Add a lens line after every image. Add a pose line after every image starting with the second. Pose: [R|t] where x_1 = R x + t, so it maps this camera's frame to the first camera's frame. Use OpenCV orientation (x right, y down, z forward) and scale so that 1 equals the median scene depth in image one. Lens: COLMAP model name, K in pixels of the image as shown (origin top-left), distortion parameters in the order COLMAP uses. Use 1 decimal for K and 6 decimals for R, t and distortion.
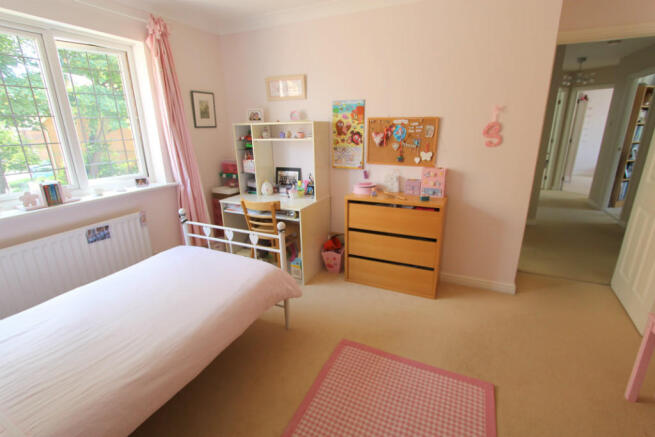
lens RADIAL K [[303.1, 0, 328.8], [0, 303.1, 217.6], [0, 0, 1]] dist [-0.014328, 0.000023]
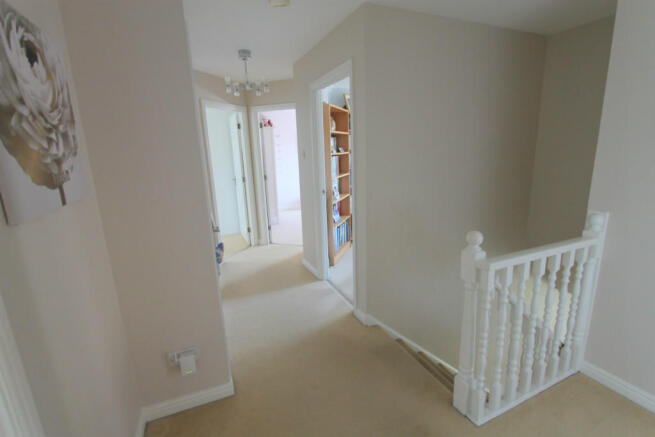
lens RADIAL K [[303.1, 0, 328.8], [0, 303.1, 217.6], [0, 0, 1]] dist [-0.014328, 0.000023]
pose [[0.665020, -0.174091, 0.726251, 0.342328], [0.235572, 0.971704, 0.017218, -0.135002], [-0.708698, 0.159634, 0.687214, 0.383487]]
